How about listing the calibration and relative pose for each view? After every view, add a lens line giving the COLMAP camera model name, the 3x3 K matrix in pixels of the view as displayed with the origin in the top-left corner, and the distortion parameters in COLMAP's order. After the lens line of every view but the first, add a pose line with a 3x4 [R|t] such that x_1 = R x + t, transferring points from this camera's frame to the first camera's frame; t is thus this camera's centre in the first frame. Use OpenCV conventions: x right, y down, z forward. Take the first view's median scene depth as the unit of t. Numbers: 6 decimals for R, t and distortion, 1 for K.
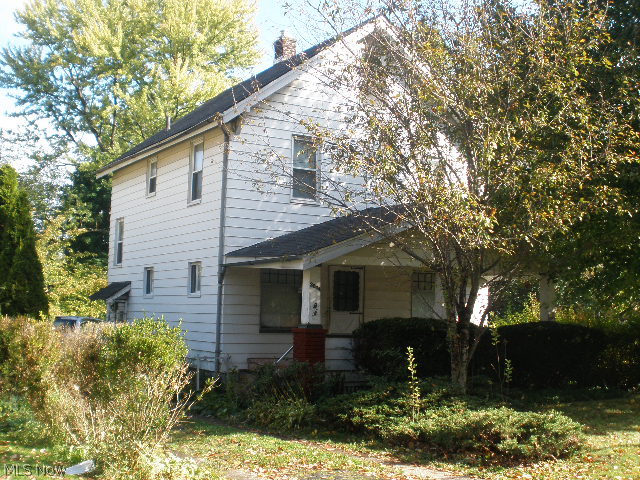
lens RADIAL K [[845.9, 0, 320.0], [0, 845.9, 240.0], [0, 0, 1]] dist [-0.270918, 0.061821]
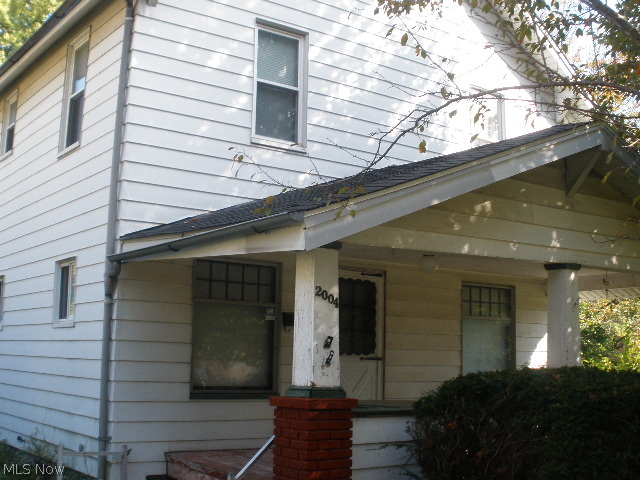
lens RADIAL K [[845.9, 0, 320.0], [0, 845.9, 240.0], [0, 0, 1]] dist [-0.270918, 0.061821]
pose [[0.995932, 0.006939, 0.089837, -0.040810], [-0.002265, 0.998643, -0.052032, 0.042959], [-0.090076, 0.051616, 0.994596, 0.509614]]
